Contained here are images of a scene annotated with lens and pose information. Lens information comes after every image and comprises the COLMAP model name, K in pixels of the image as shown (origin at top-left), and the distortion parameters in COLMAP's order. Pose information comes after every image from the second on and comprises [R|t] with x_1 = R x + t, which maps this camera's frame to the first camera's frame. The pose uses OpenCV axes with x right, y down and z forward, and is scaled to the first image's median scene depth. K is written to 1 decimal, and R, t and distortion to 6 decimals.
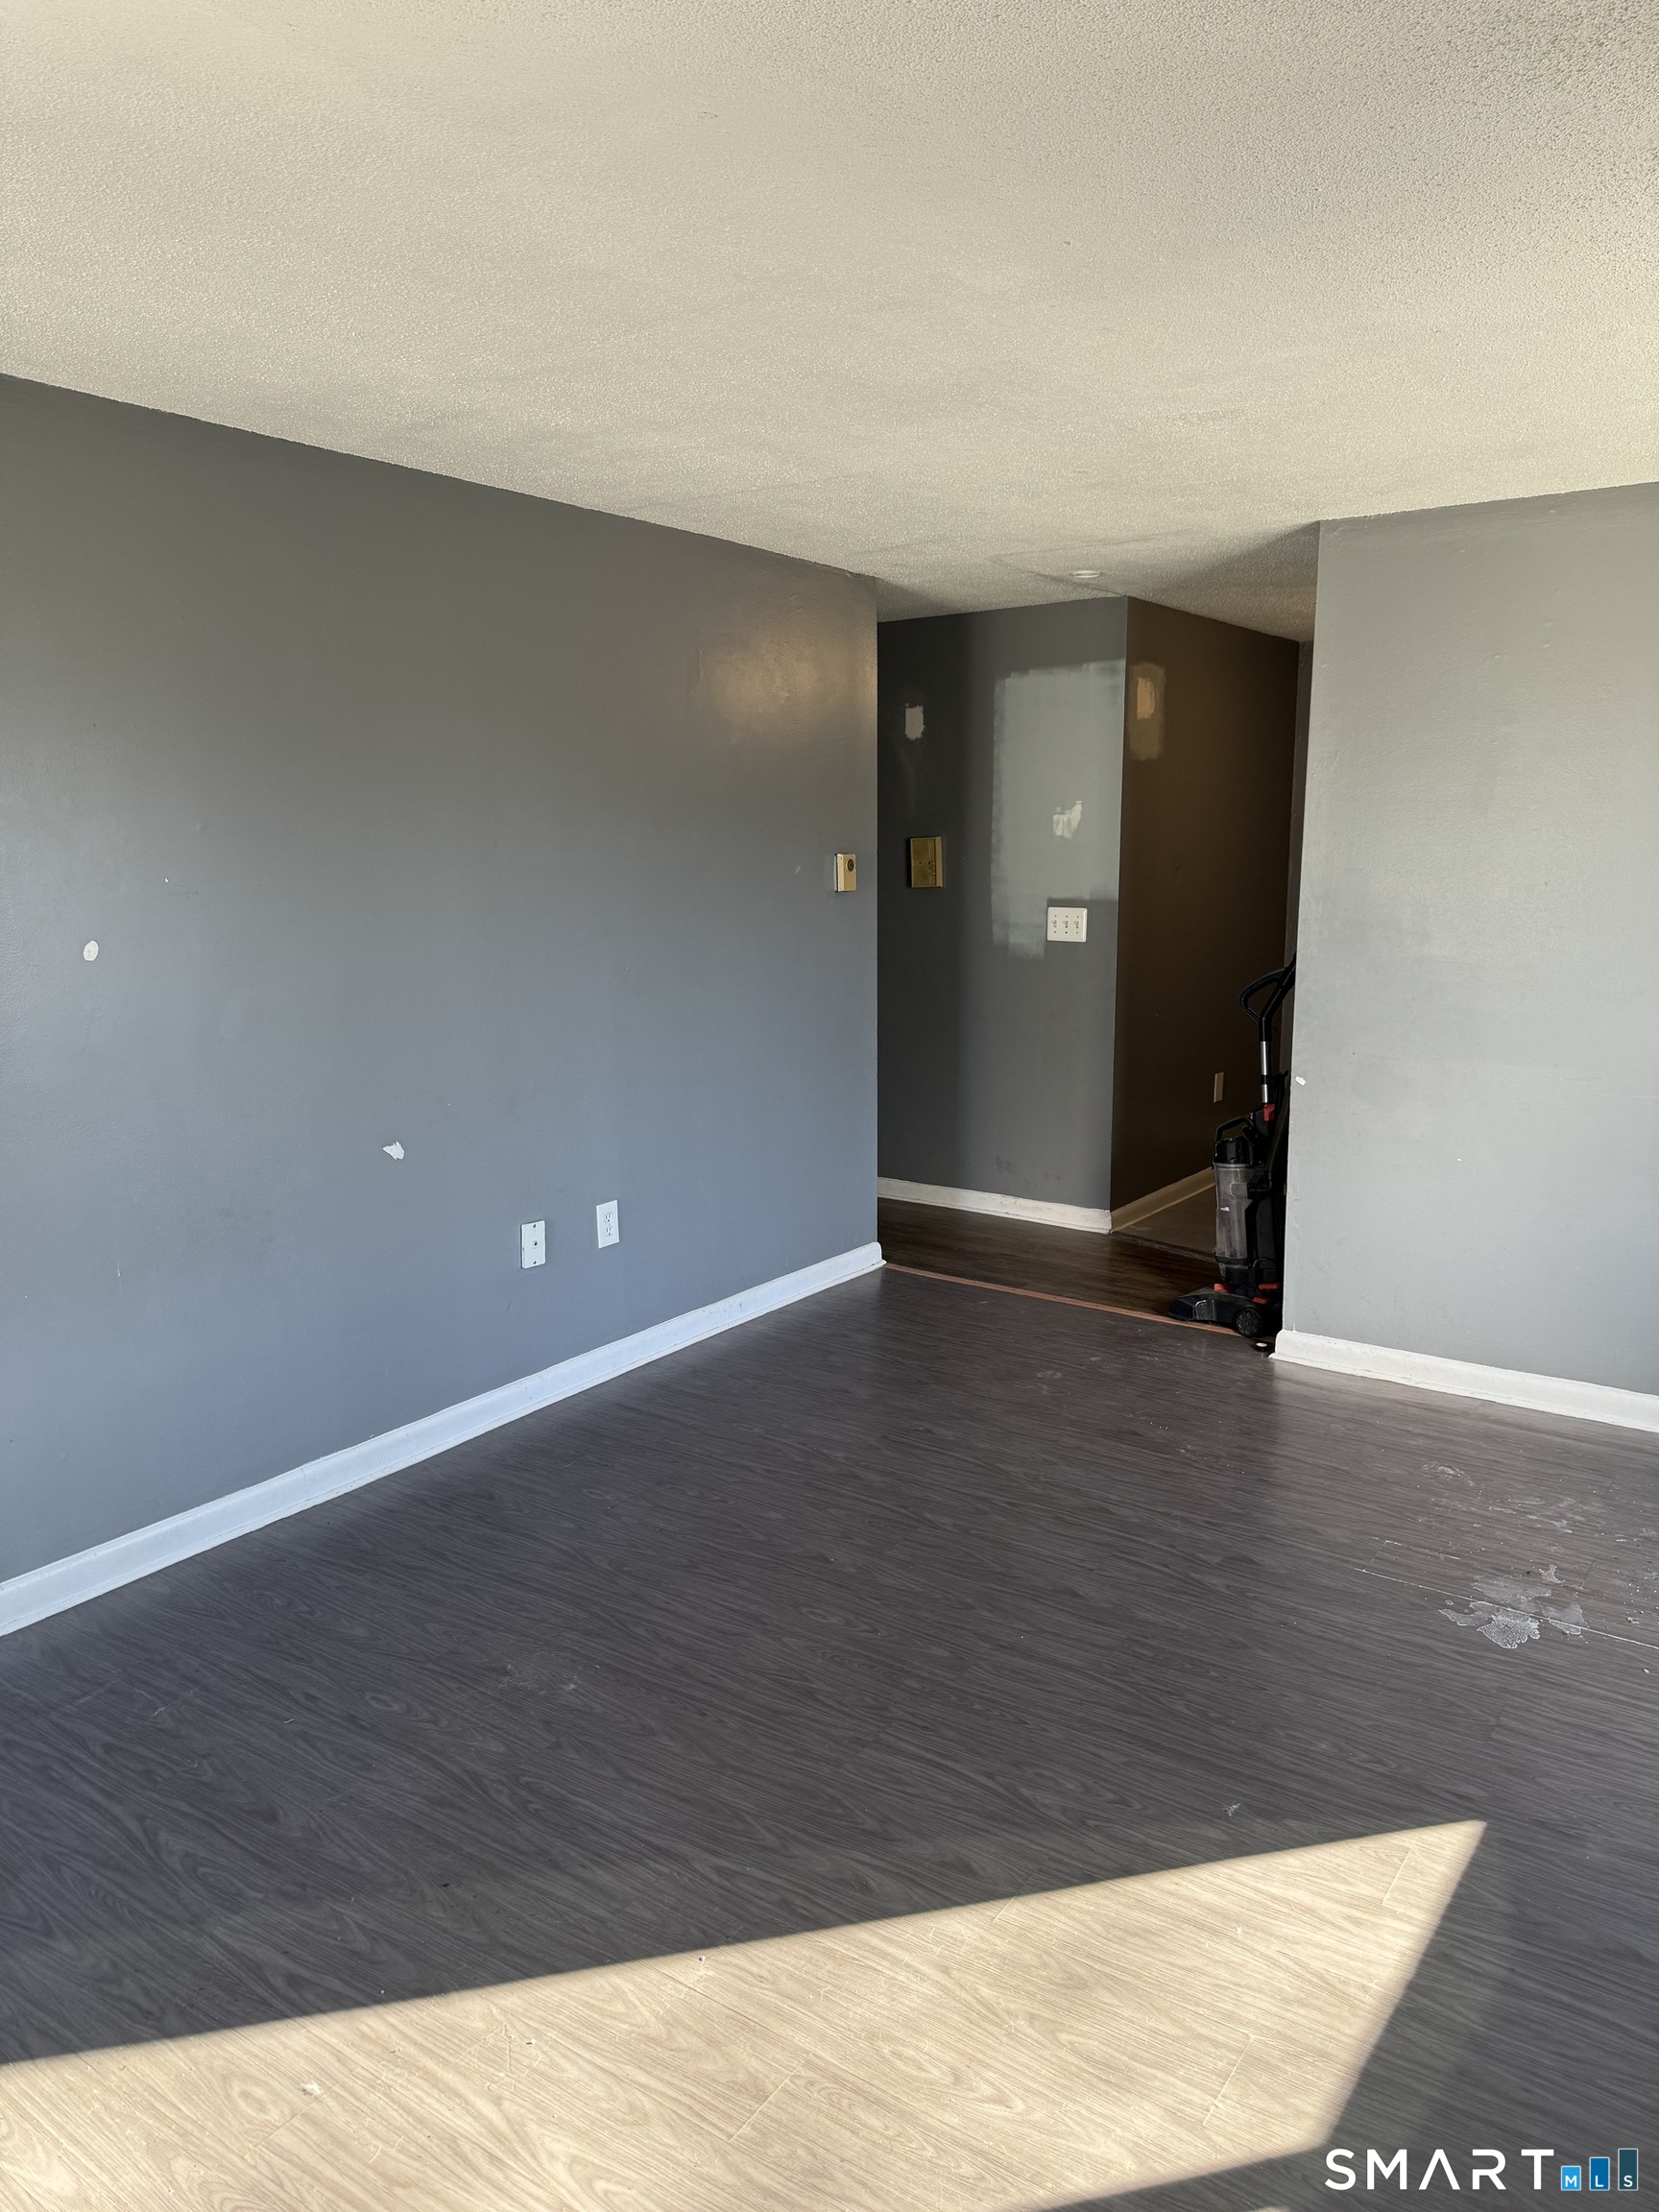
lens RADIAL K [[1536.5, 0, 832.2], [0, 1536.5, 1161.7], [0, 0, 1]] dist [0.021980, -0.034319]
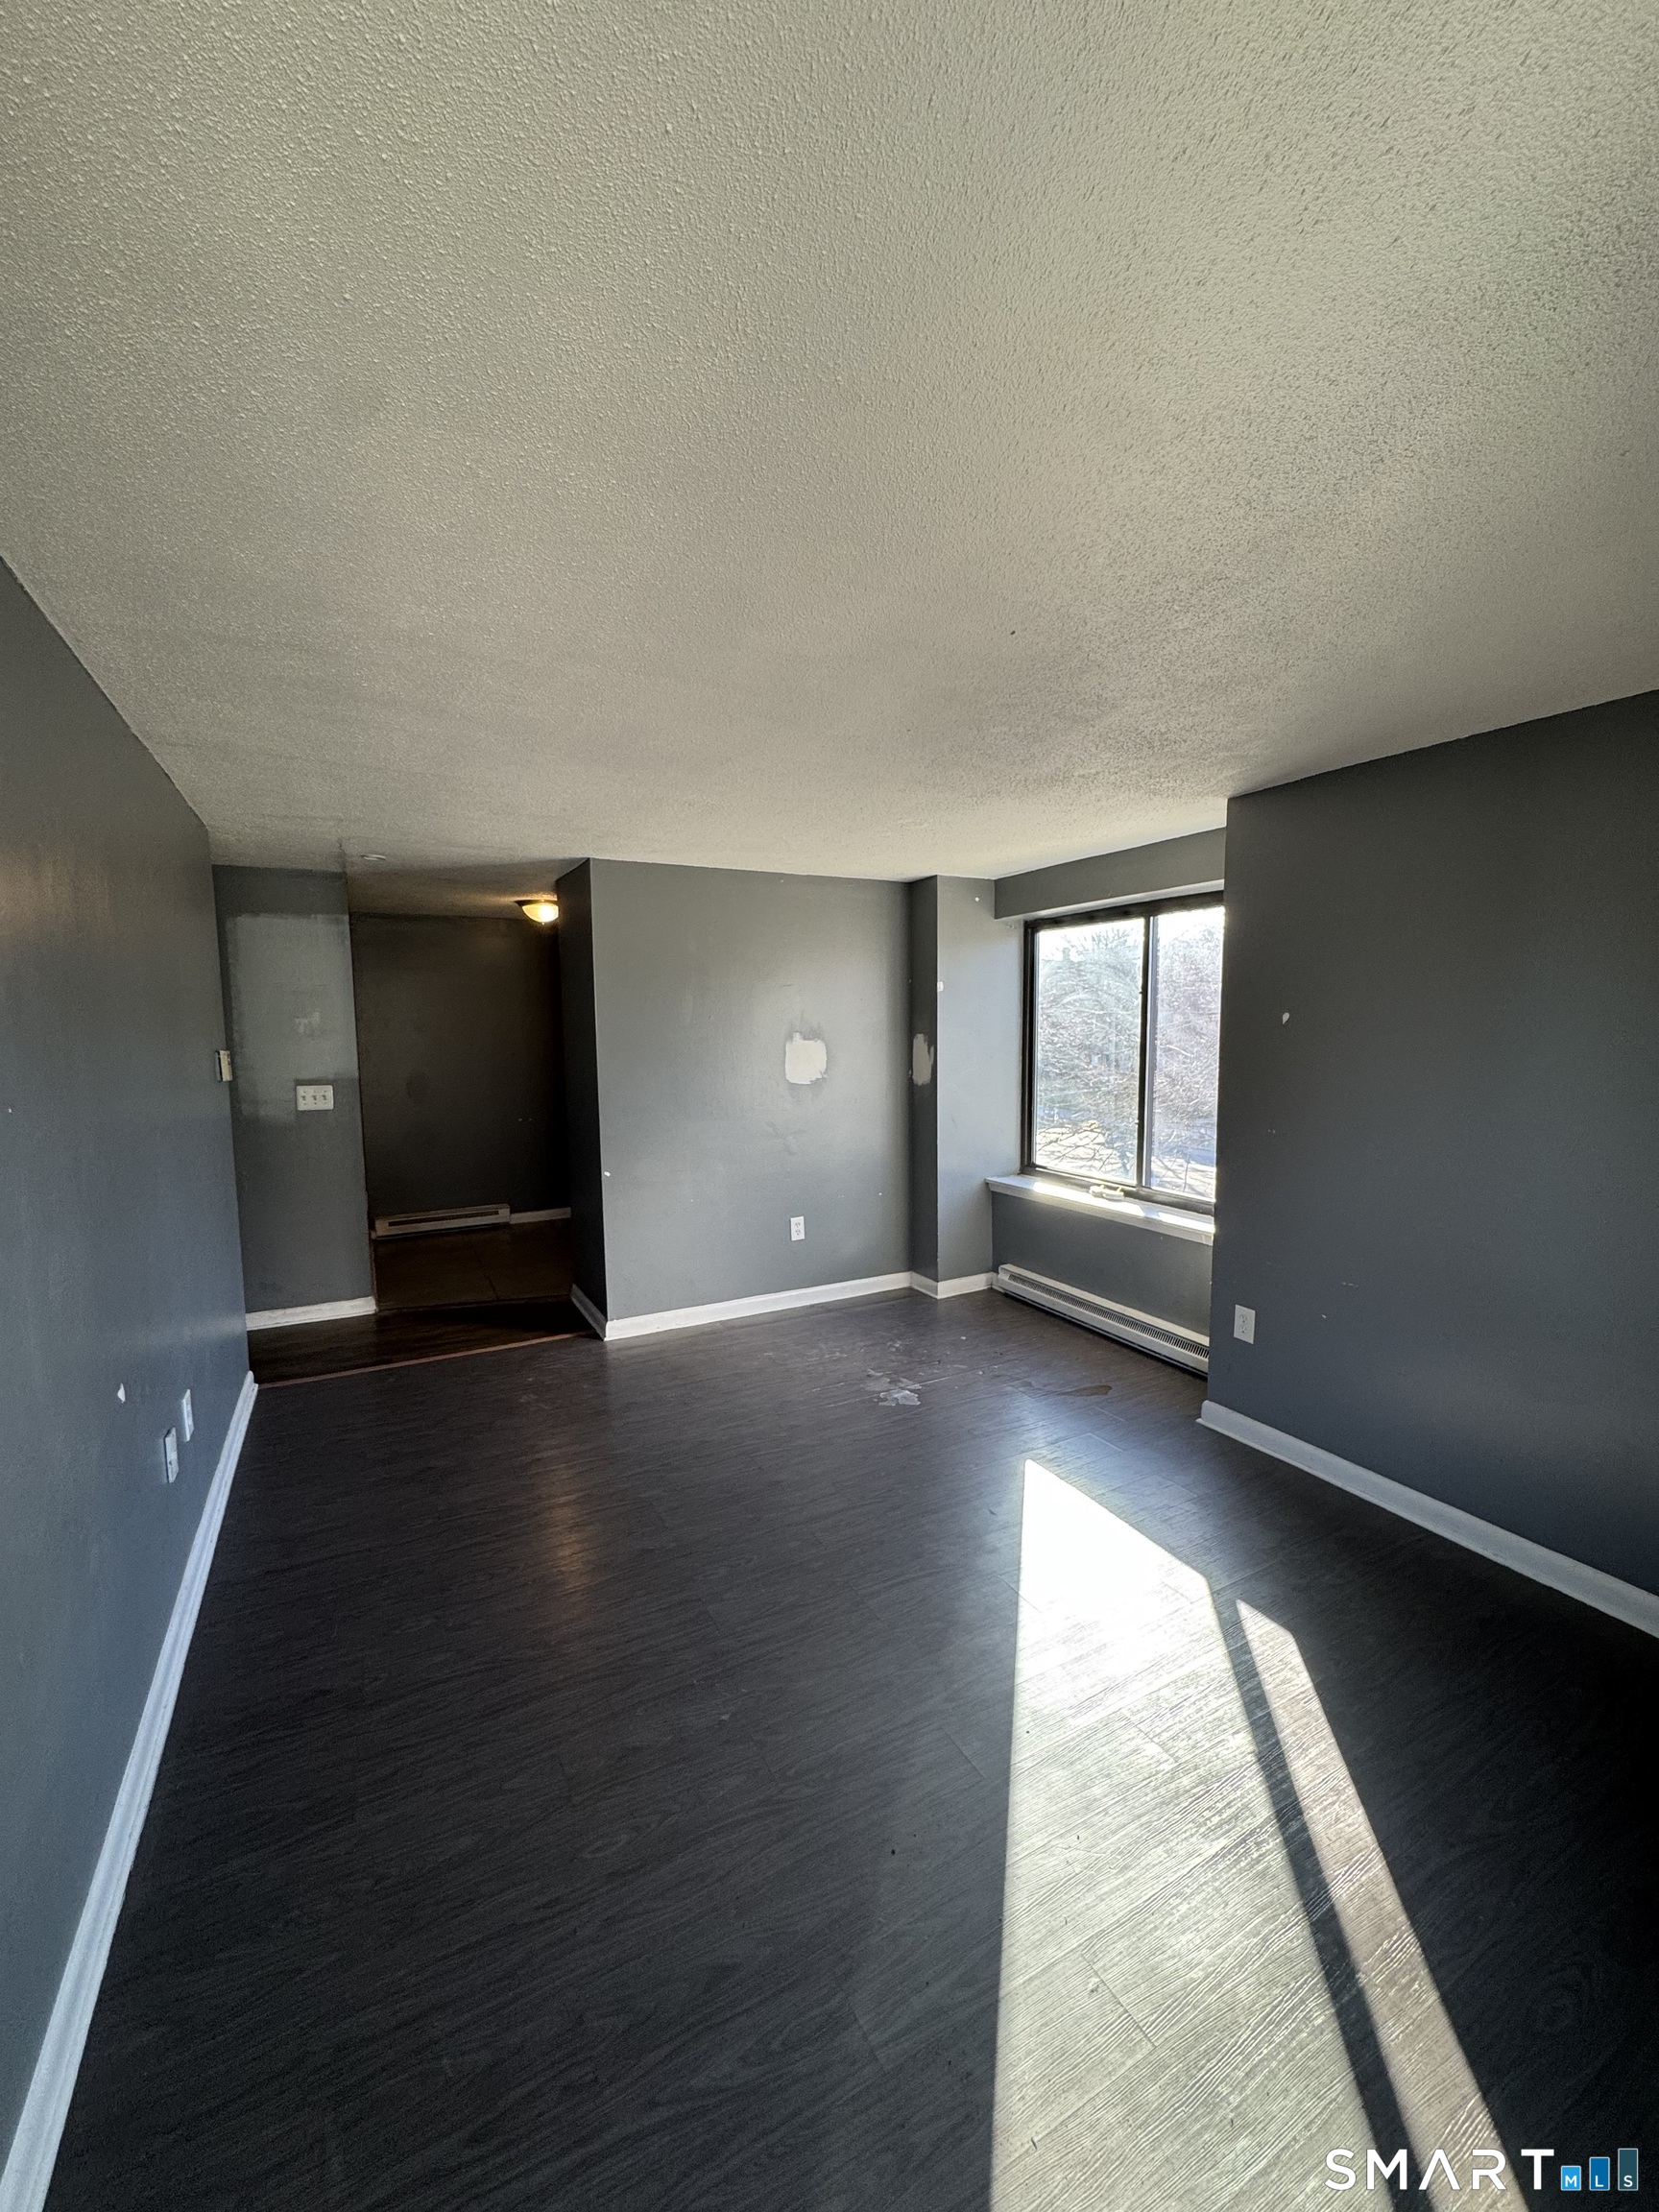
lens RADIAL K [[890.5, 0, 838.5], [0, 890.5, 1097.8], [0, 0, 1]] dist [-0.001475, -0.000343]
pose [[0.450489, -0.077818, 0.889384, -0.437294], [0.194829, 0.980753, -0.012872, -0.068466], [-0.871264, 0.179076, 0.456979, 0.298262]]
